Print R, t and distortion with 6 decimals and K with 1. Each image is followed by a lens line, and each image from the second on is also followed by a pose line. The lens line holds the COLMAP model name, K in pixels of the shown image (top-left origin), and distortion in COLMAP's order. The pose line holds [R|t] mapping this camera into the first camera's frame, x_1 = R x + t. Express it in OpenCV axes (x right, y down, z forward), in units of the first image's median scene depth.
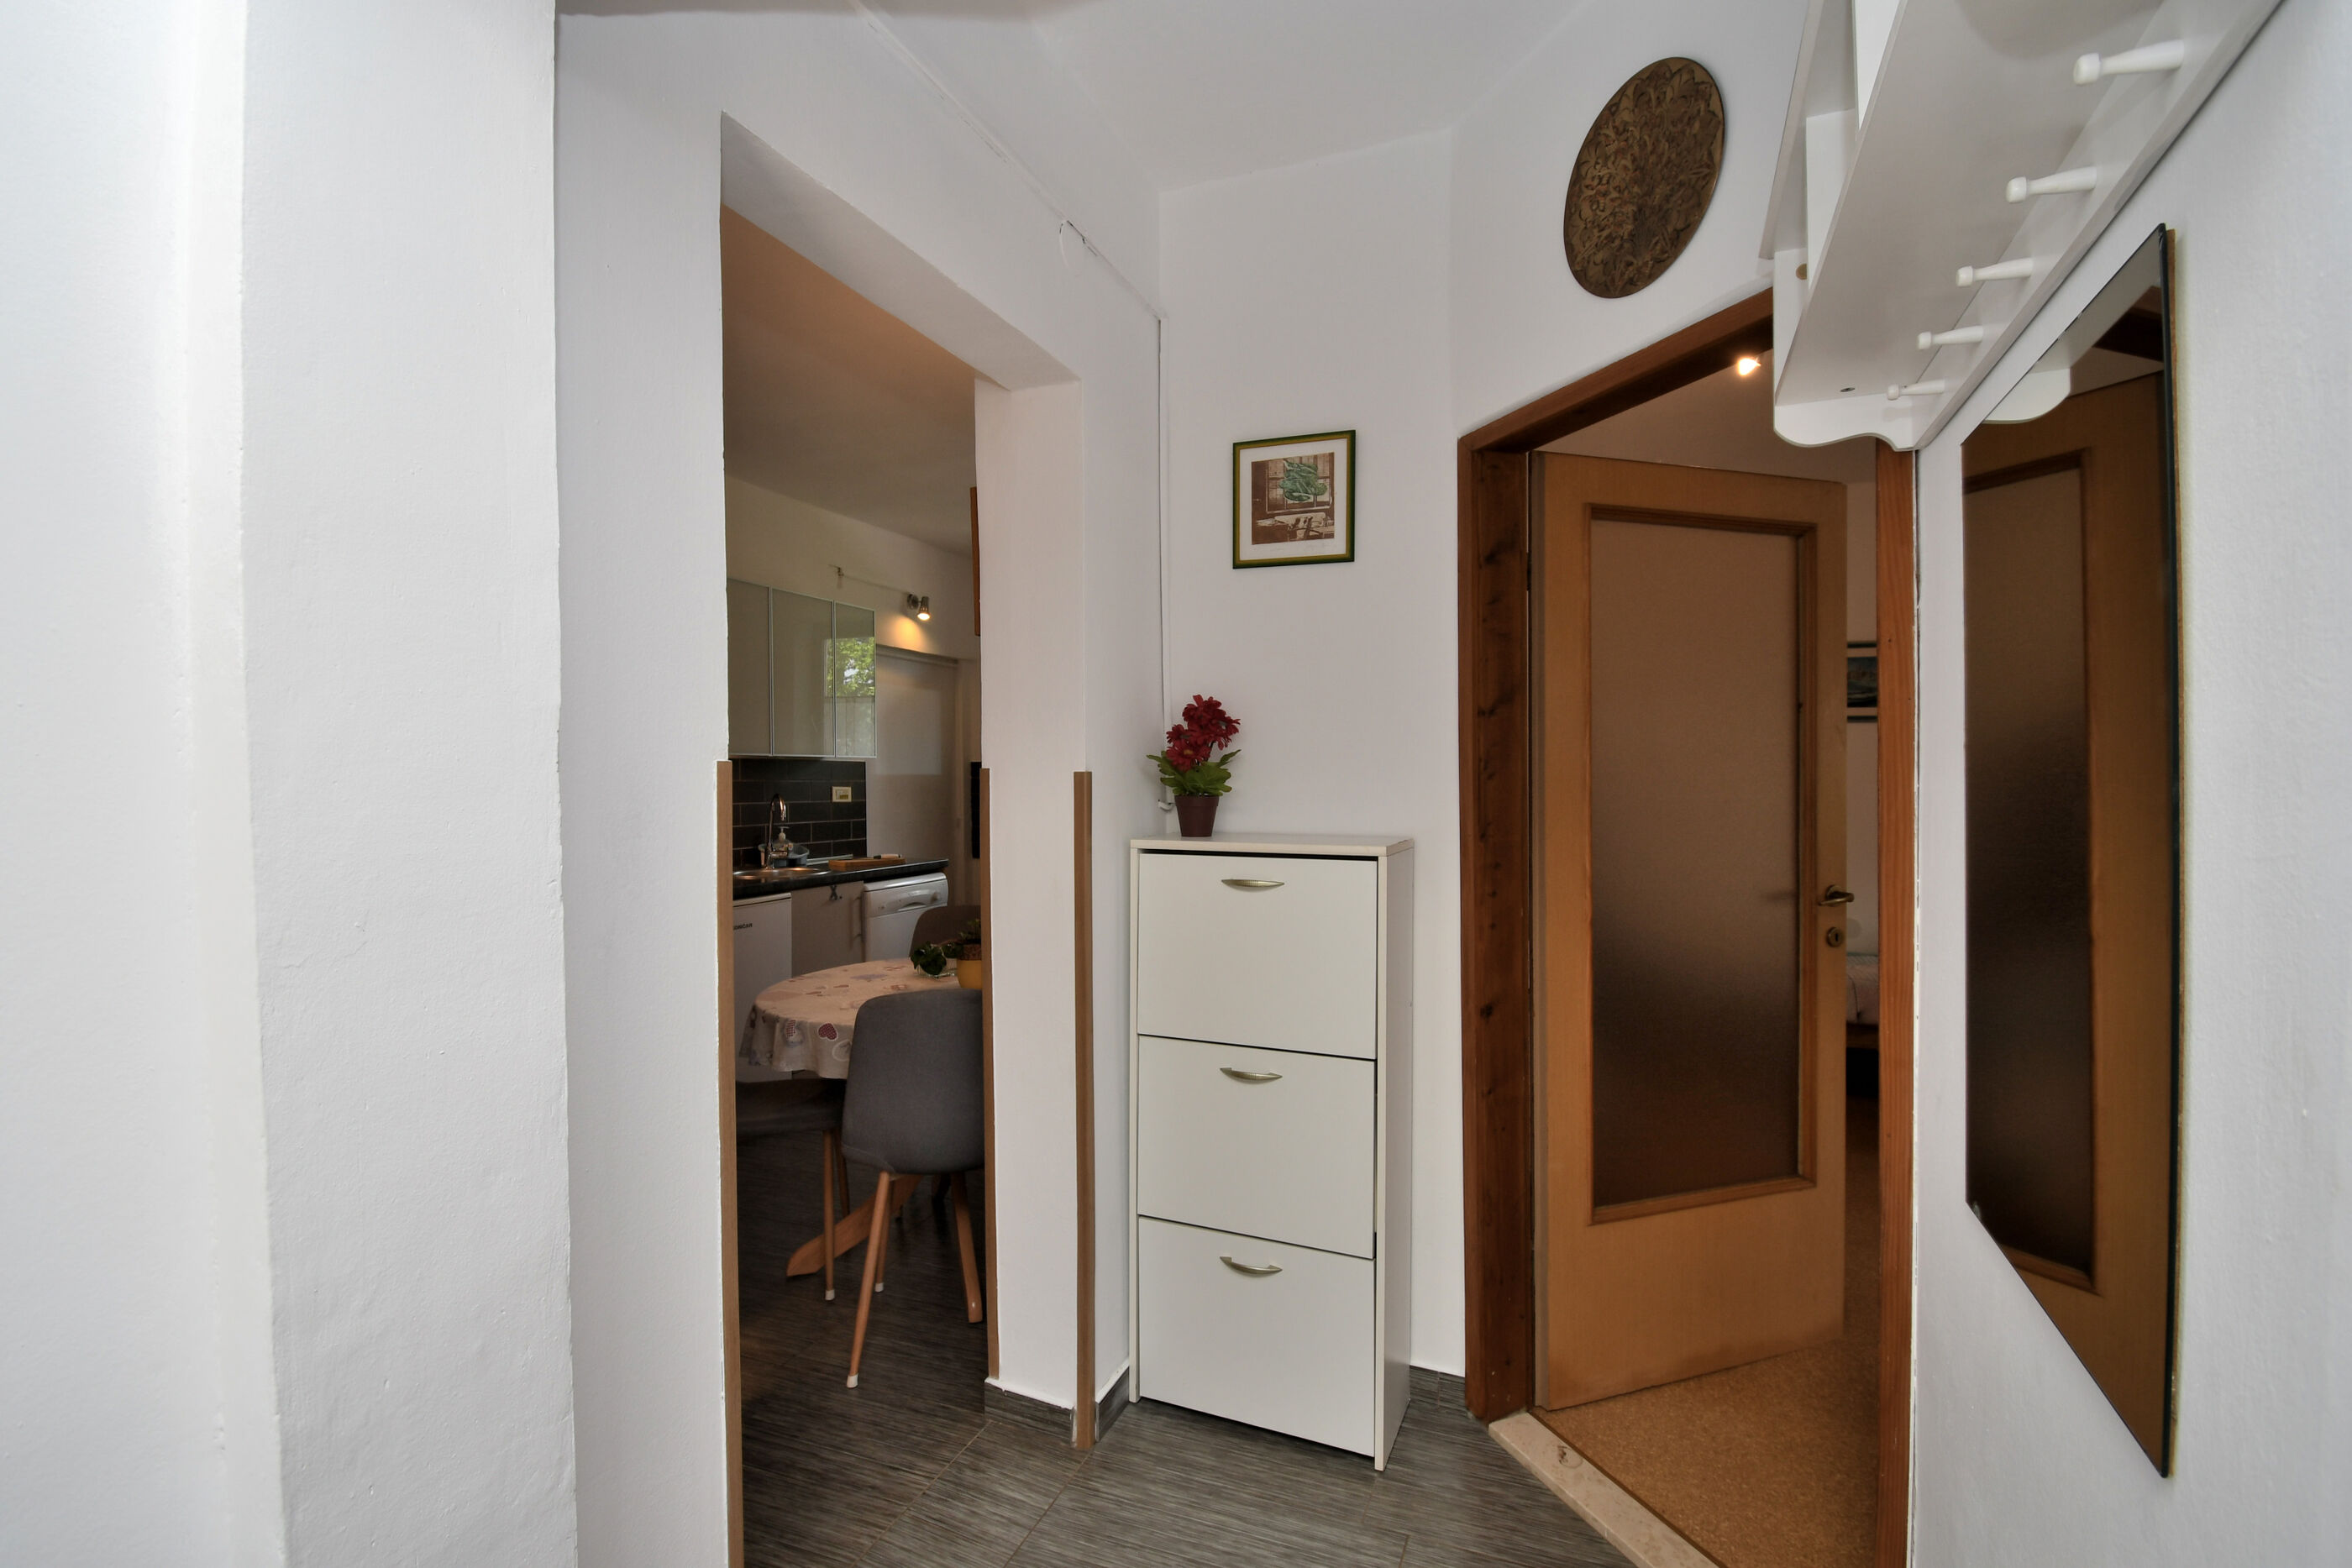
lens RADIAL K [[1061.1, 0, 1178.0], [0, 1061.1, 792.1], [0, 0, 1]] dist [0.024989, -0.030115]
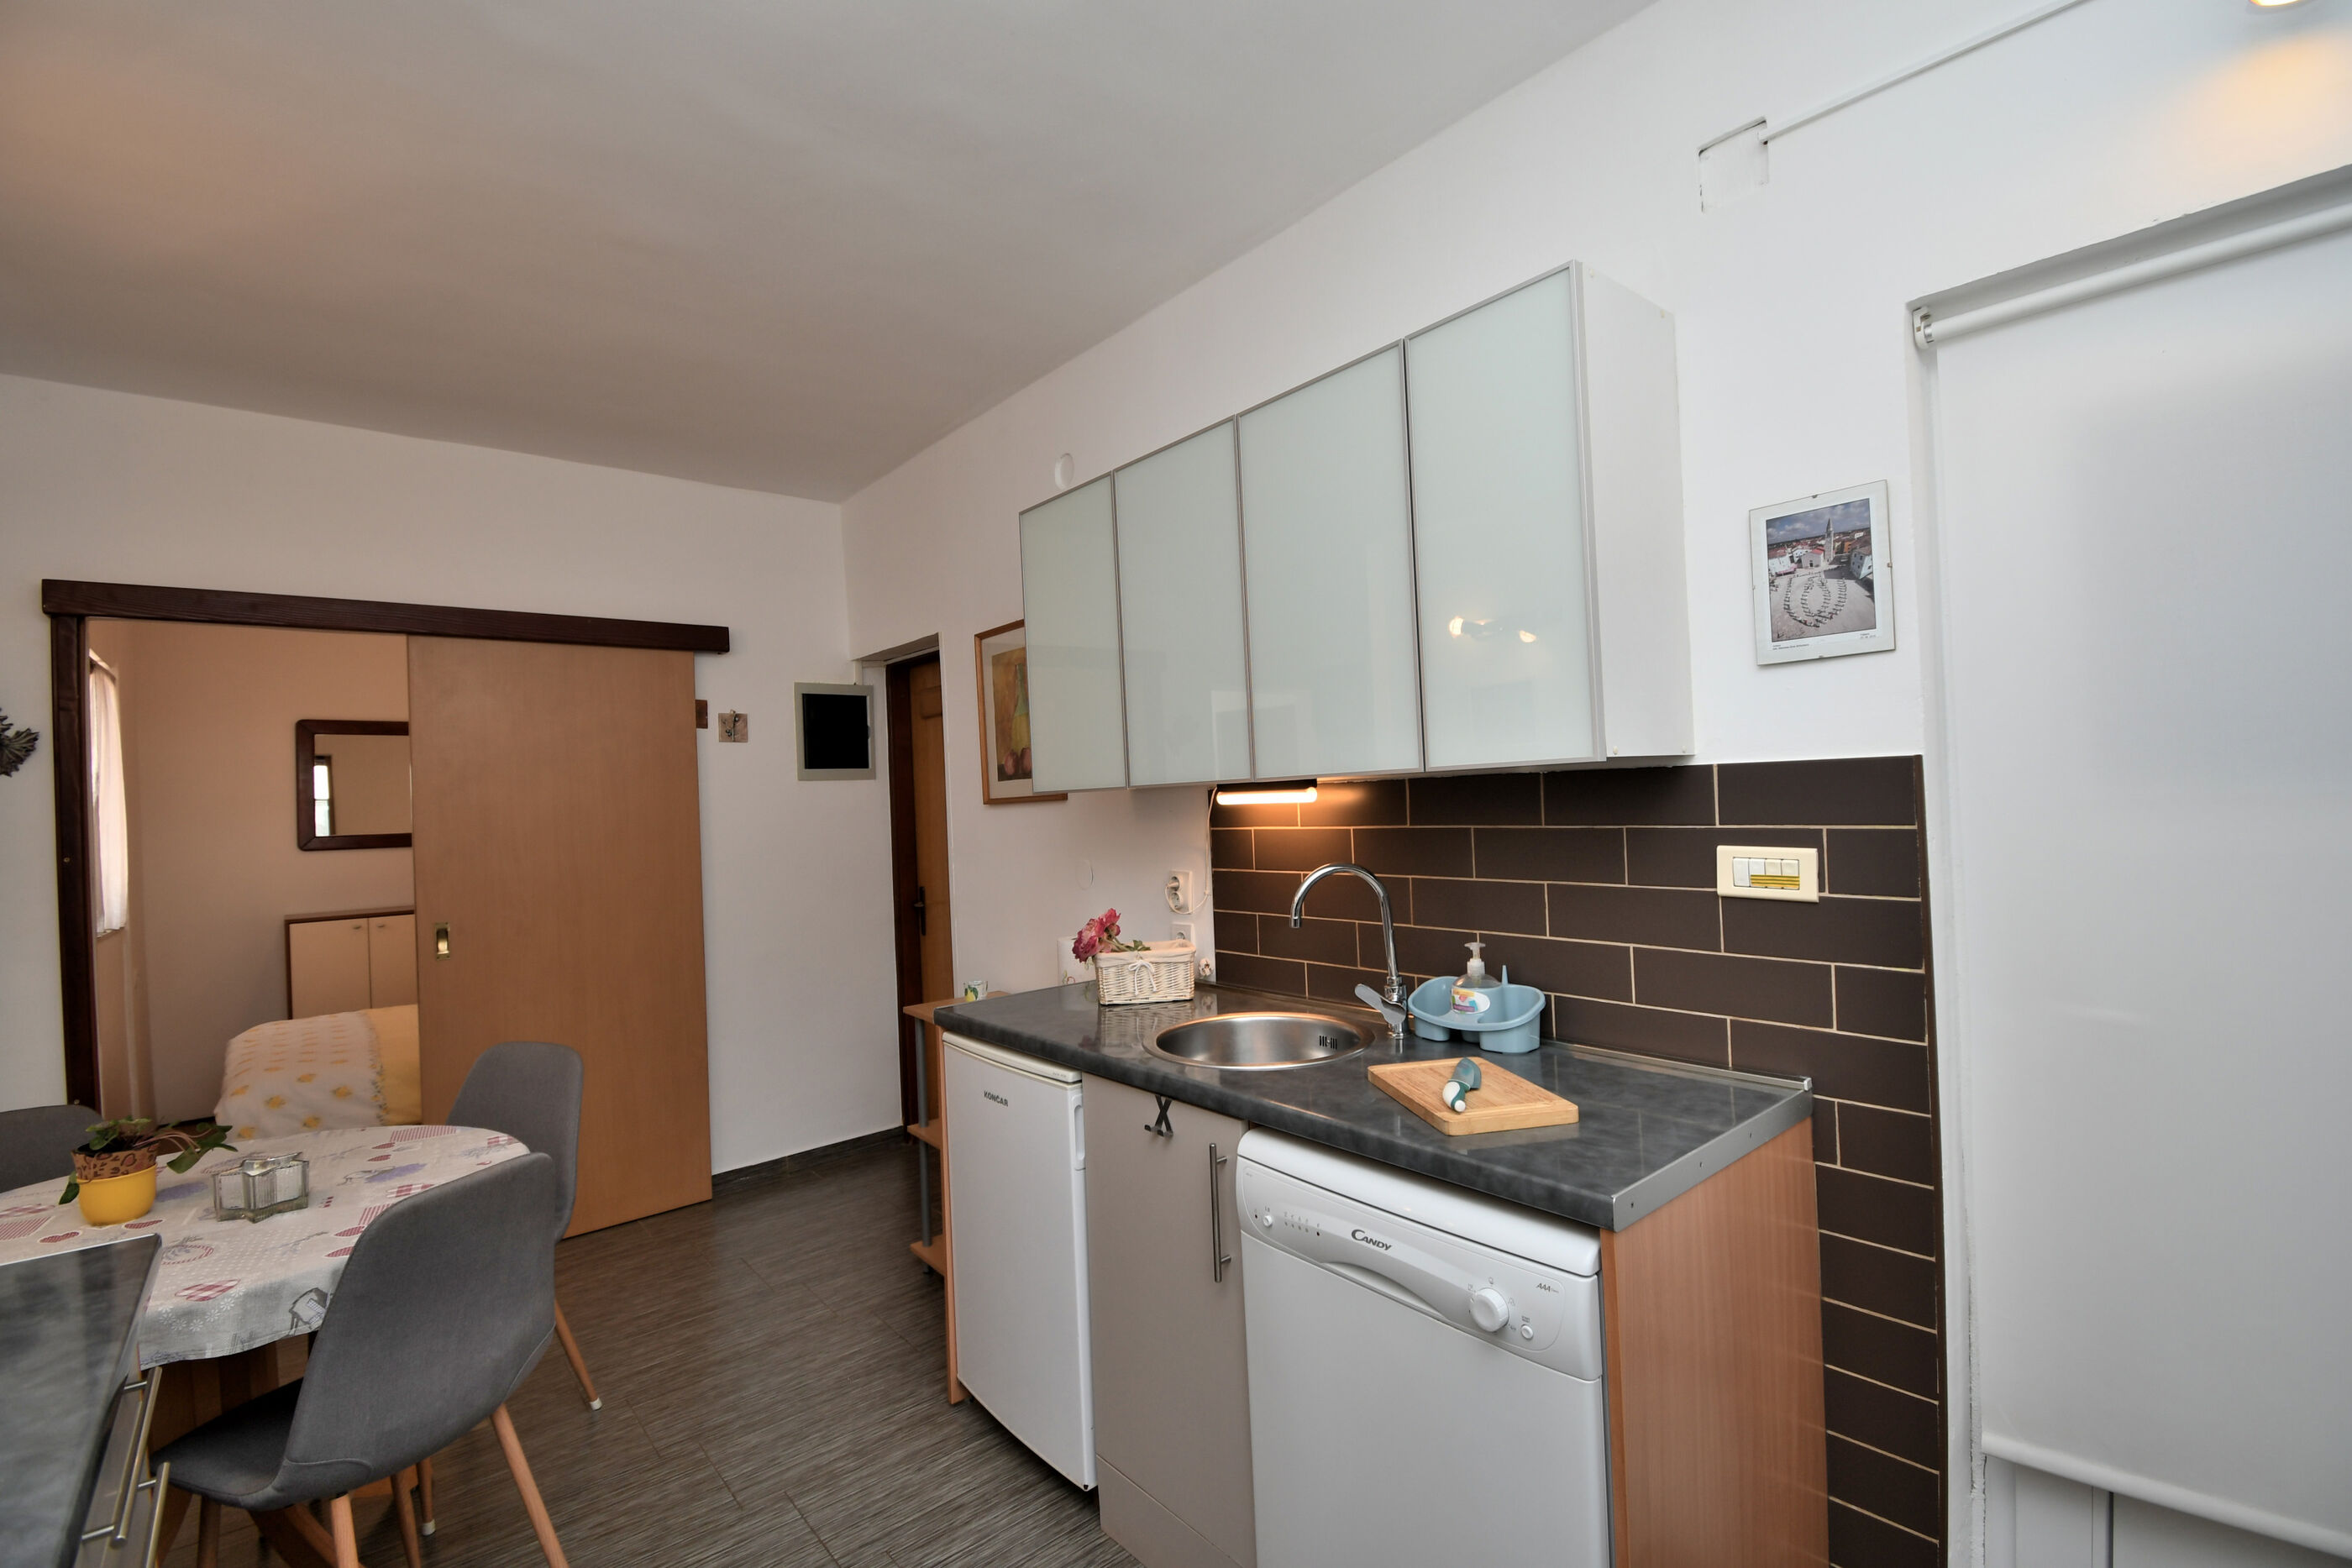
lens RADIAL K [[1029.8, 0, 1178.2], [0, 1029.8, 788.9], [0, 0, 1]] dist [0.022389, -0.027303]
pose [[-0.471537, 0.021526, -0.881583, 0.023668], [0.035859, 0.999343, 0.005222, -0.031803], [0.881117, -0.029150, -0.471999, 1.083428]]
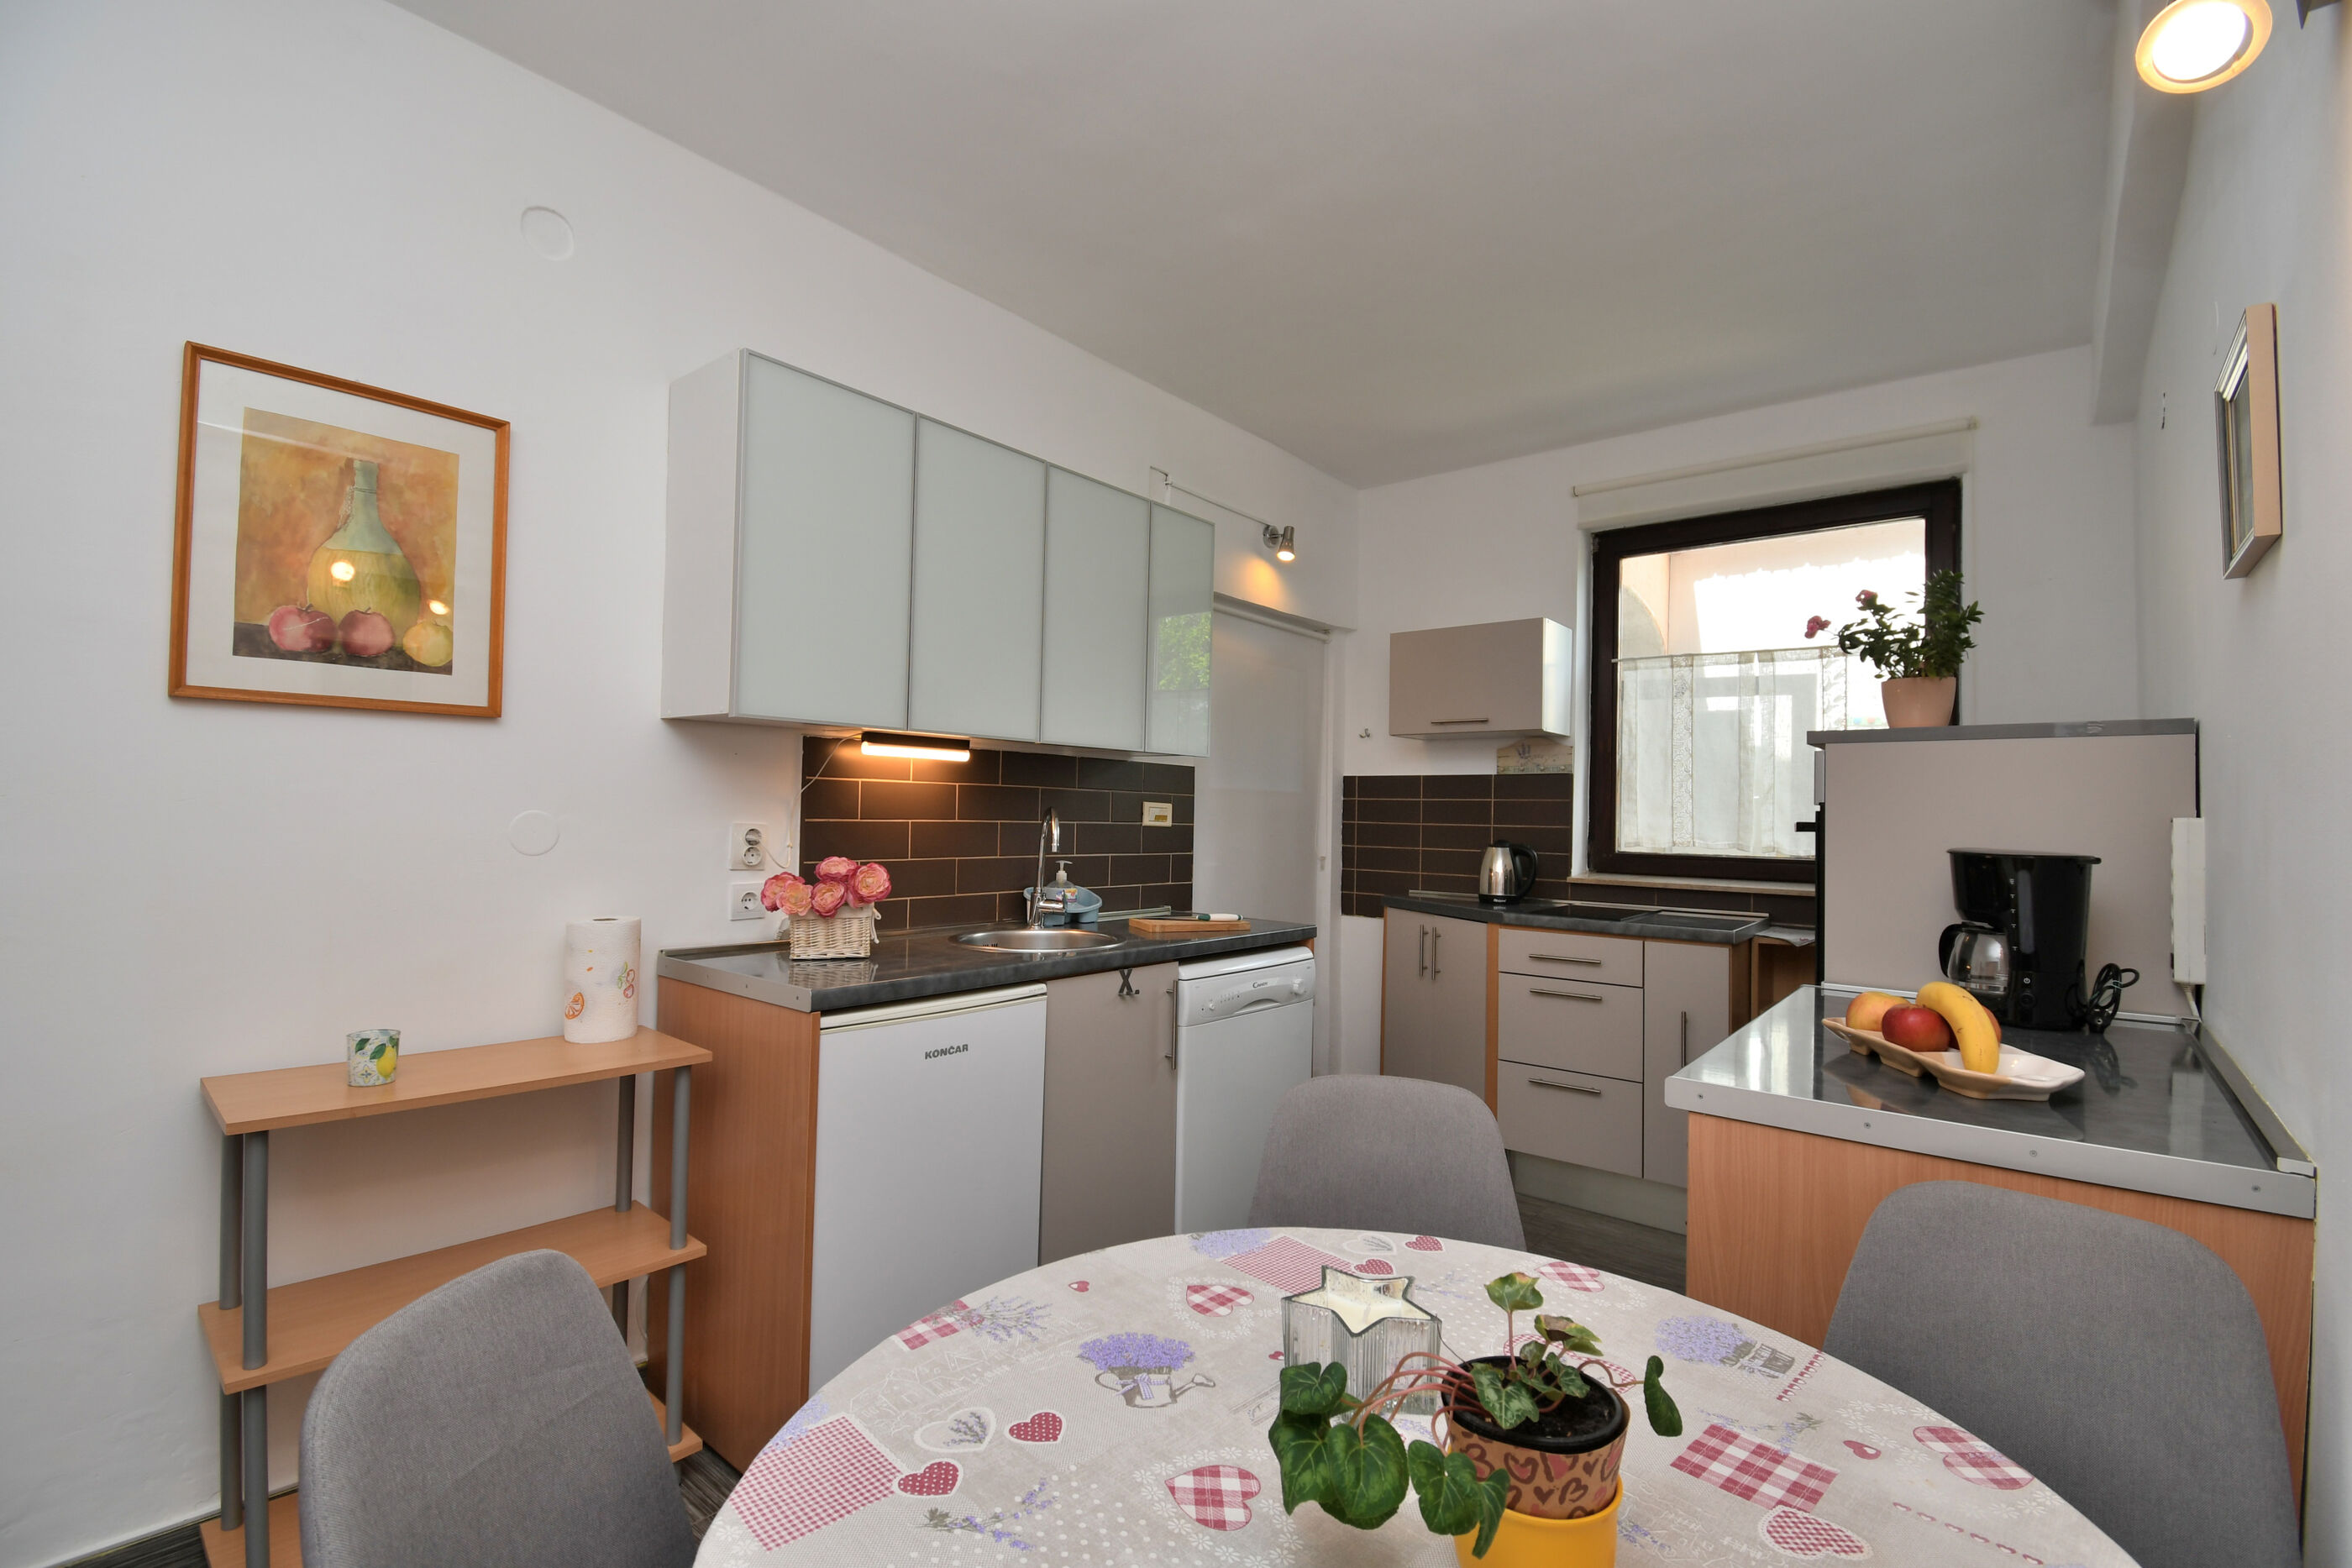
lens RADIAL K [[1029.8, 0, 1178.2], [0, 1029.8, 788.9], [0, 0, 1]] dist [0.022389, -0.027303]
pose [[0.949884, 0.022645, -0.311782, -0.115845], [-0.034155, 0.998920, -0.031505, 0.006617], [0.310732, 0.040575, 0.949631, 0.436212]]
